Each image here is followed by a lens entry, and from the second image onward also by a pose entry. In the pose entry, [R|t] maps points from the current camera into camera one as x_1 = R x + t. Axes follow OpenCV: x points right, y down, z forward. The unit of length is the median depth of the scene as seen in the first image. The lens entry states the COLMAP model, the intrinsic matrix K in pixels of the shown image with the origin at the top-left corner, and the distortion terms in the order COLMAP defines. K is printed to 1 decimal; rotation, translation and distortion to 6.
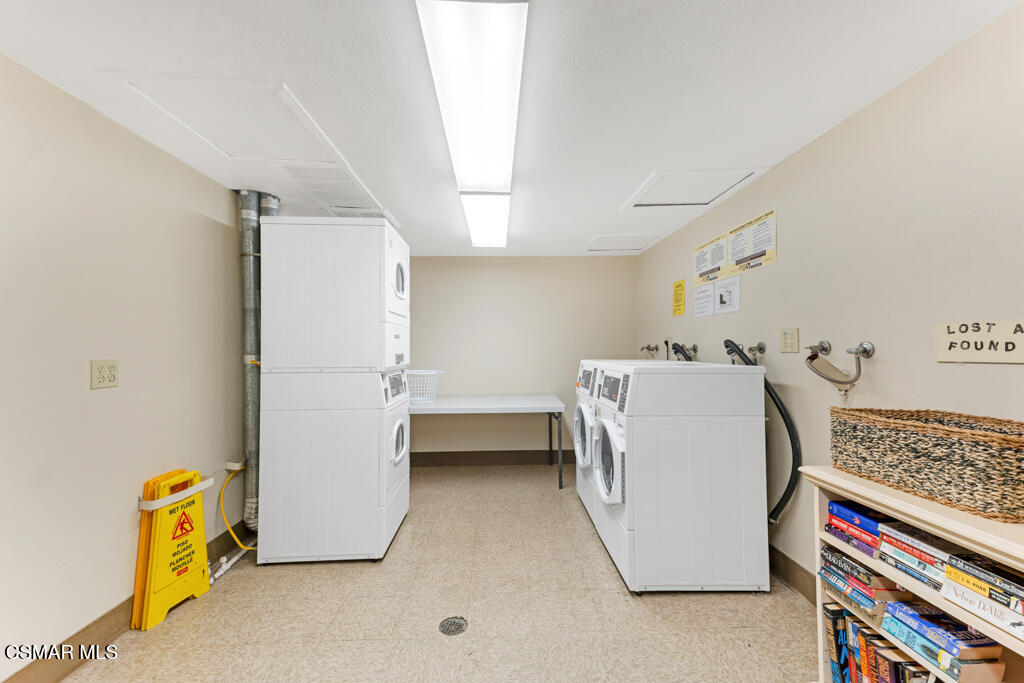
lens RADIAL K [[412.2, 0, 512.0], [0, 412.2, 341.5], [0, 0, 1]] dist [0.024497, -0.000667]
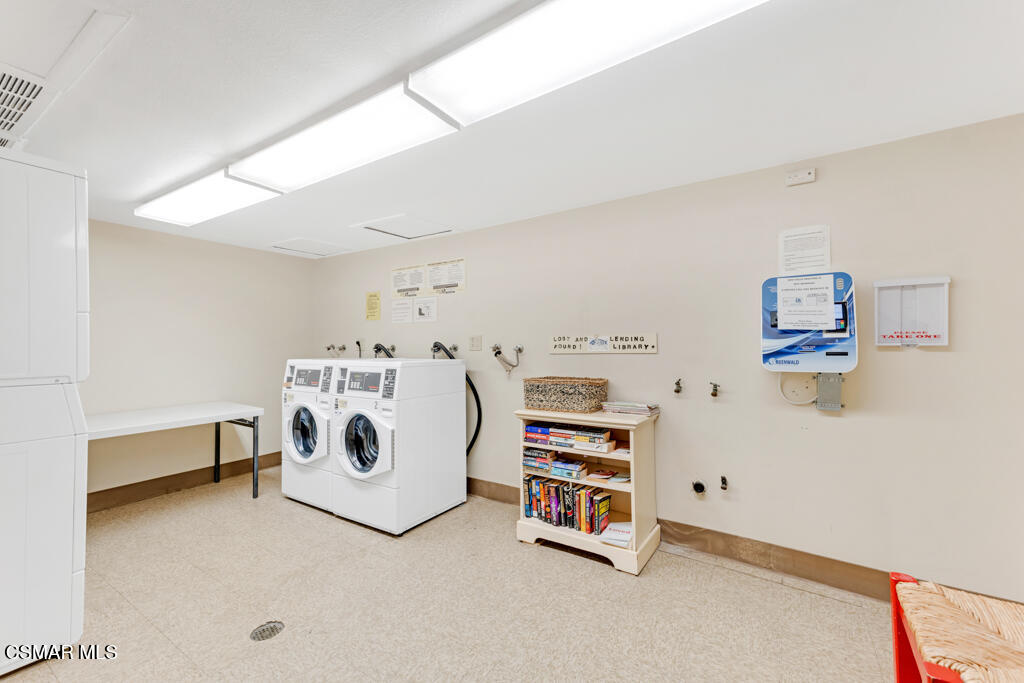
lens RADIAL K [[412.2, 0, 512.0], [0, 412.2, 341.5], [0, 0, 1]] dist [0.024497, -0.000667]
pose [[0.571518, 0.007901, 0.820552, -0.577160], [-0.011065, 0.999937, -0.001921, -0.006454], [-0.820515, -0.007982, 0.571569, -0.032417]]
